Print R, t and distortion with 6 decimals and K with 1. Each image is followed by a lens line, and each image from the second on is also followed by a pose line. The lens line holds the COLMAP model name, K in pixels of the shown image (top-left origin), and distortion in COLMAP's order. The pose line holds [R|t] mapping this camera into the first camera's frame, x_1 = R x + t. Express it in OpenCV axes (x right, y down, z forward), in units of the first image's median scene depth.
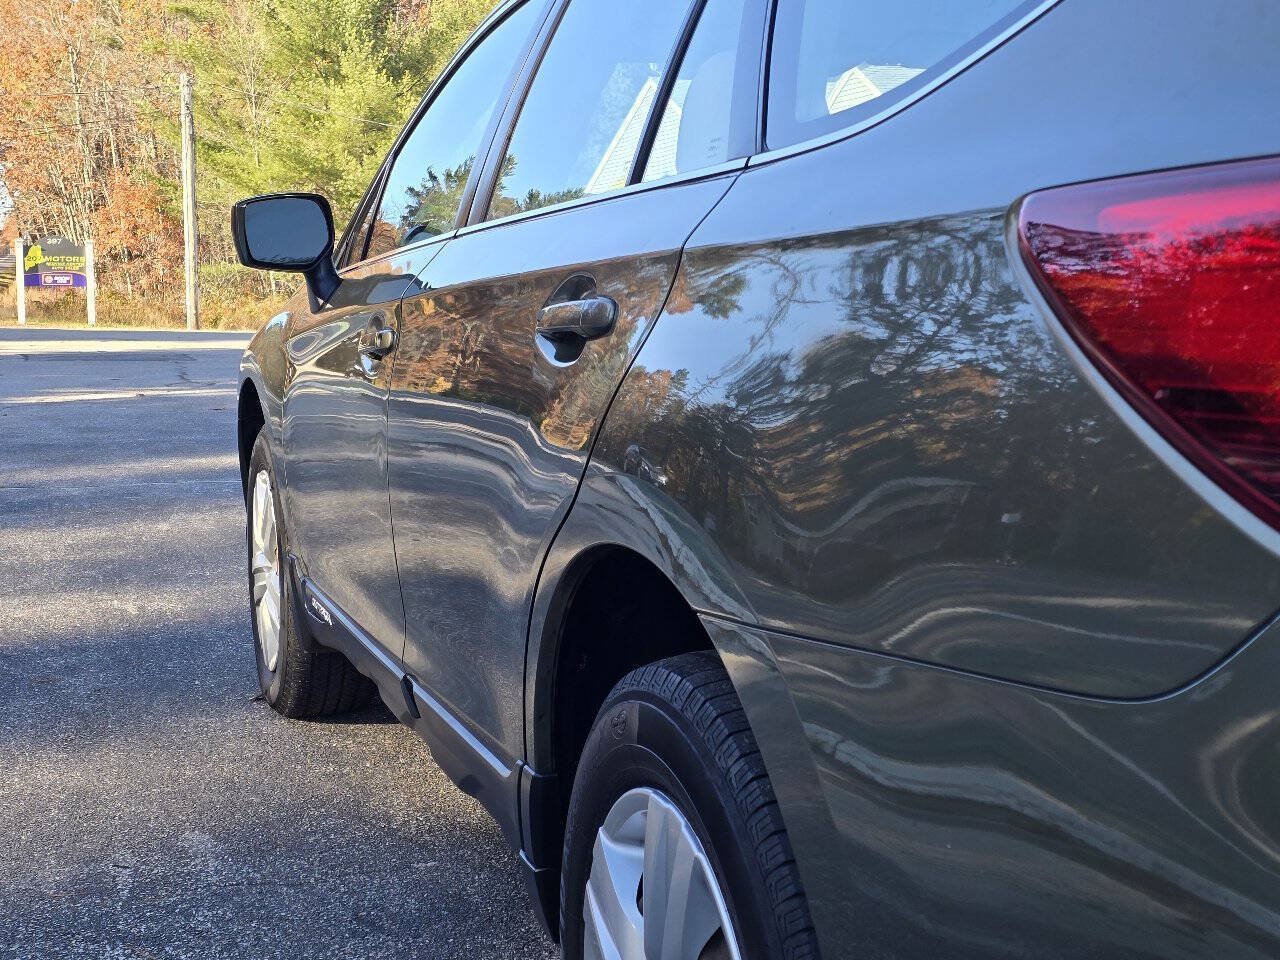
lens RADIAL K [[1802.8, 0, 640.0], [0, 1802.8, 480.0], [0, 0, 1]] dist [0.146536, -0.073129]
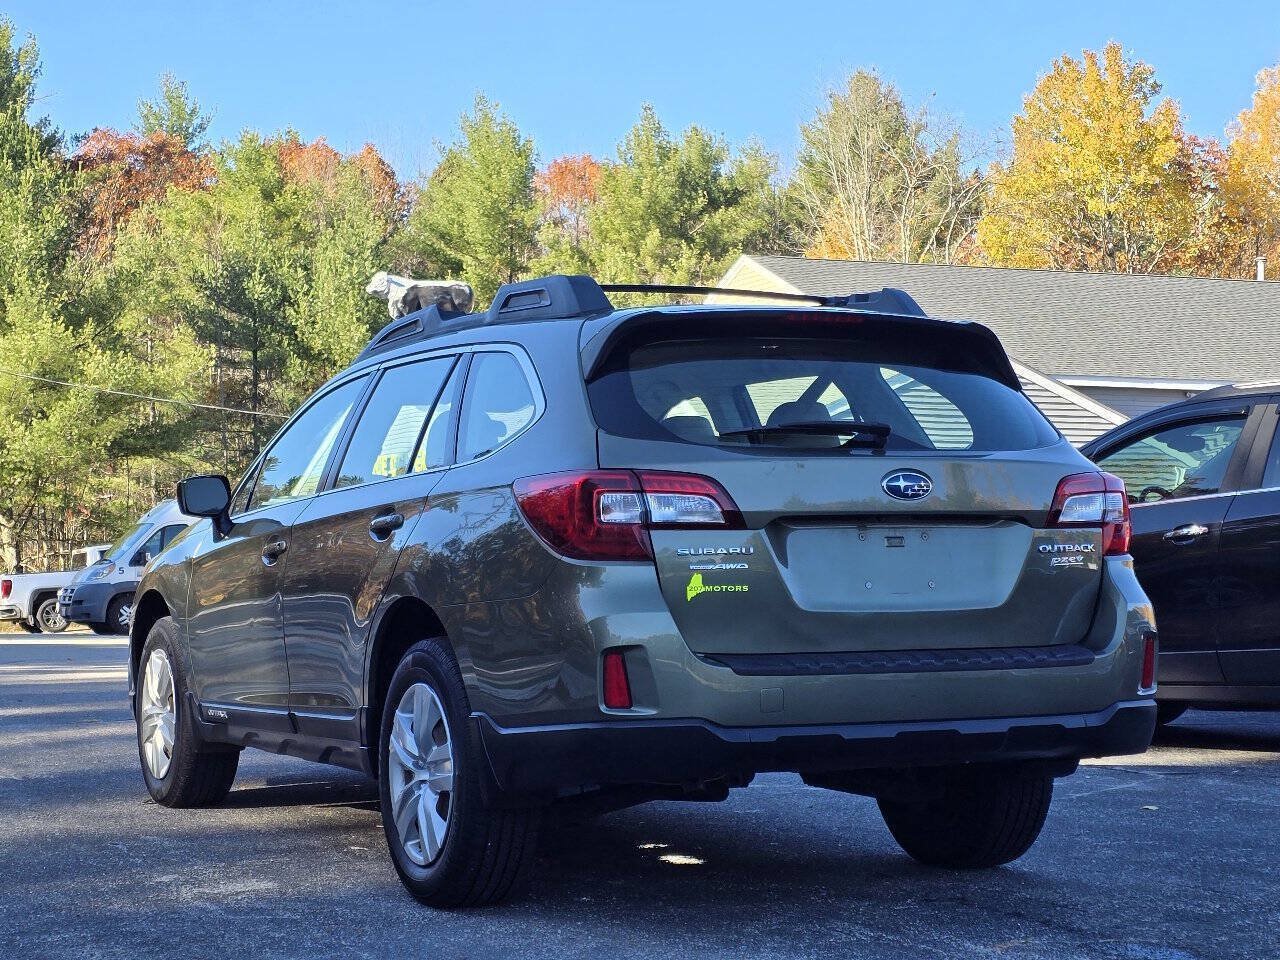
lens RADIAL K [[2686.3, 0, 640.0], [0, 2686.3, 480.0], [0, 0, 1]] dist [-0.014258, -0.091068]
pose [[0.994881, 0.003514, 0.100997, -0.035255], [0.011732, 0.988622, -0.149963, 0.242929], [-0.100375, 0.150380, 0.983520, -1.601519]]
